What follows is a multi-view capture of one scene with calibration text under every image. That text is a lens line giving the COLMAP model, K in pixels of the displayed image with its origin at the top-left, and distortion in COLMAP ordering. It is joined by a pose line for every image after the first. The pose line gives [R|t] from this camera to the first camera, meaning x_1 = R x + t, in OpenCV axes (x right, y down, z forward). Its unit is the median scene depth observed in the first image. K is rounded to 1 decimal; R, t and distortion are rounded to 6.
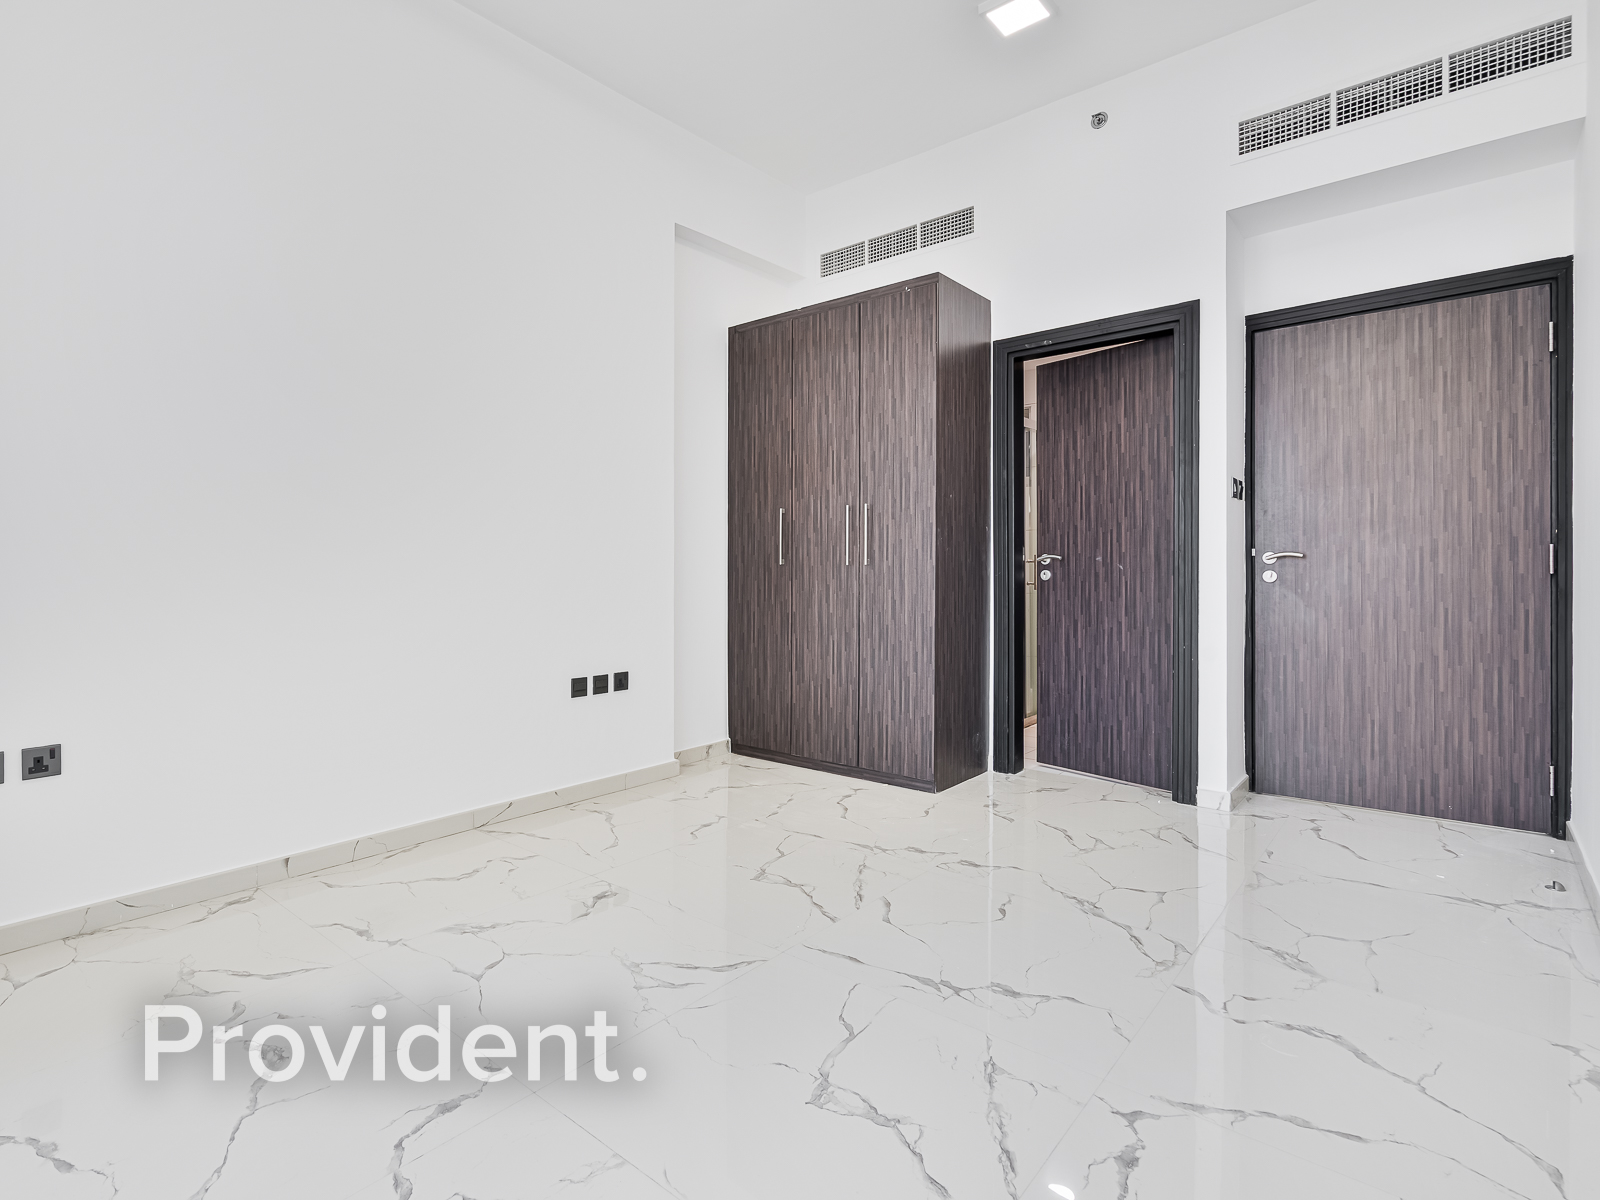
lens RADIAL K [[824.4, 0, 793.1], [0, 824.4, 585.2], [0, 0, 1]] dist [-0.006796, 0.002087]
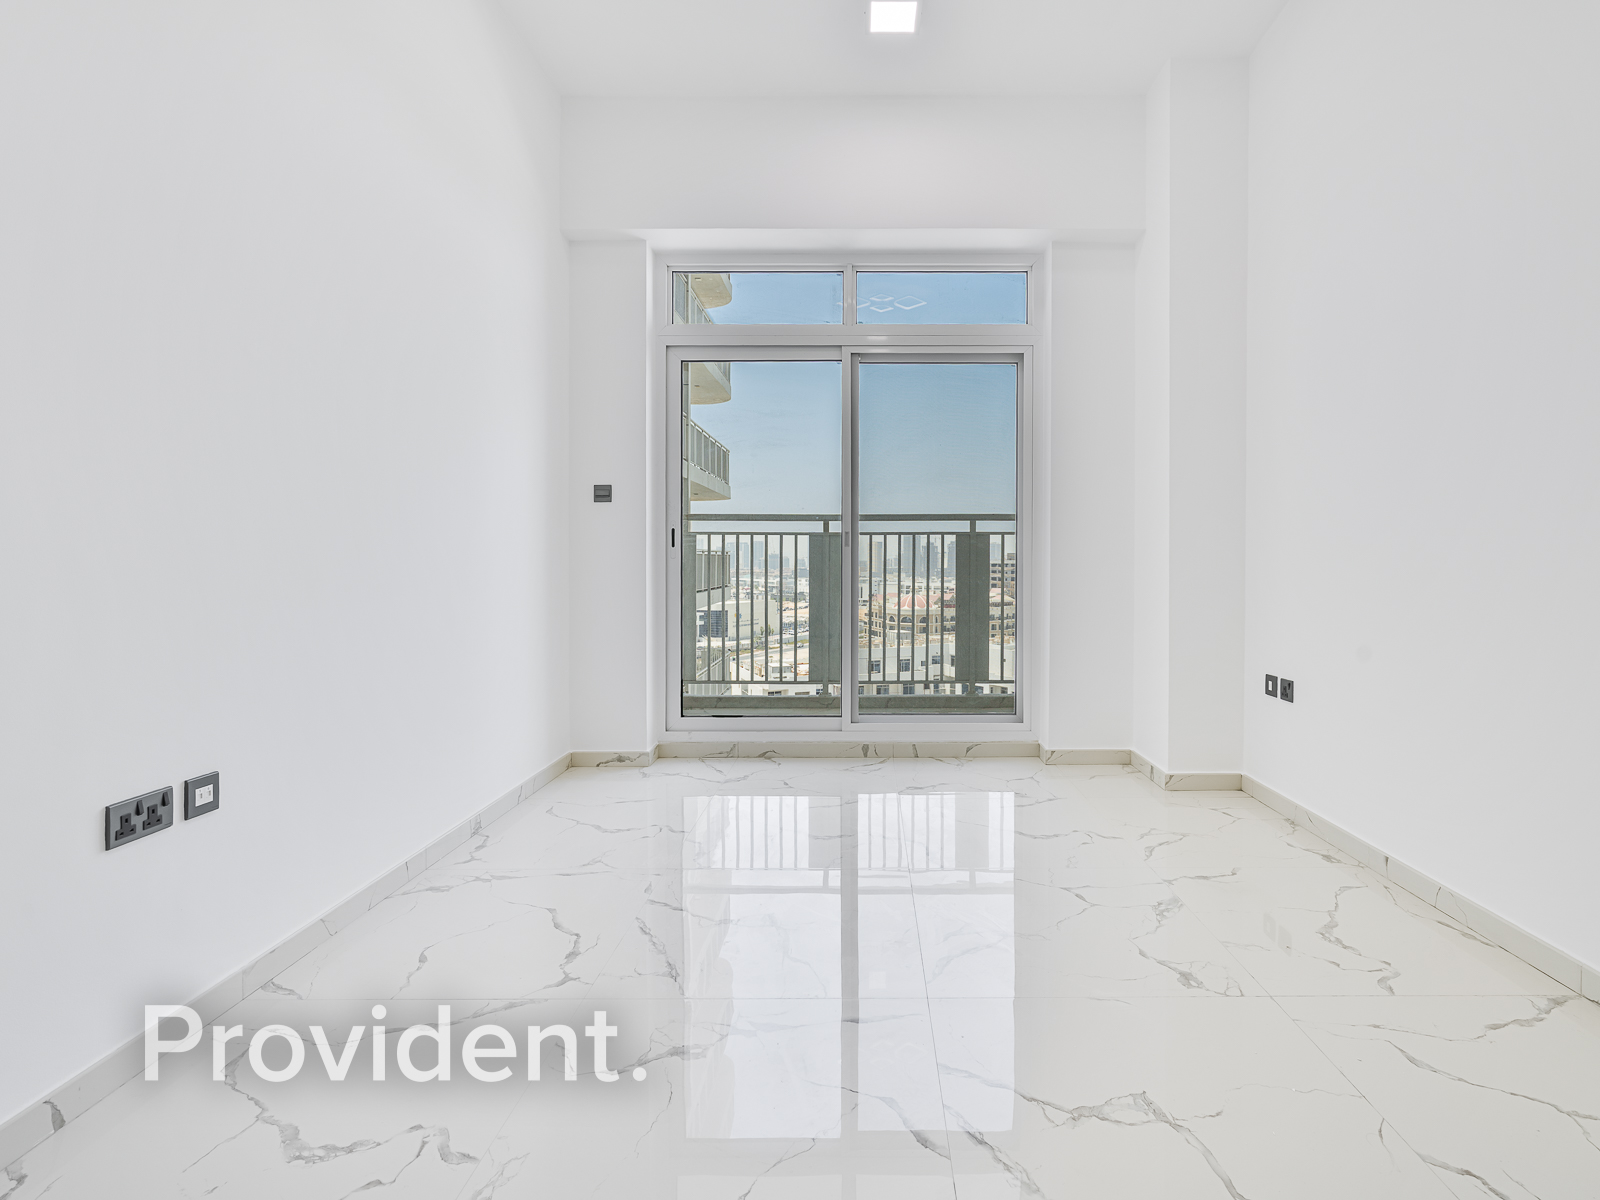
lens RADIAL K [[824.4, 0, 797.2], [0, 824.4, 601.0], [0, 0, 1]] dist [-0.006796, 0.002087]
pose [[-0.838330, 0.035981, -0.543975, 0.578025], [-0.003388, 0.997457, 0.071197, -0.046774], [0.545153, 0.061529, -0.836075, 1.648381]]
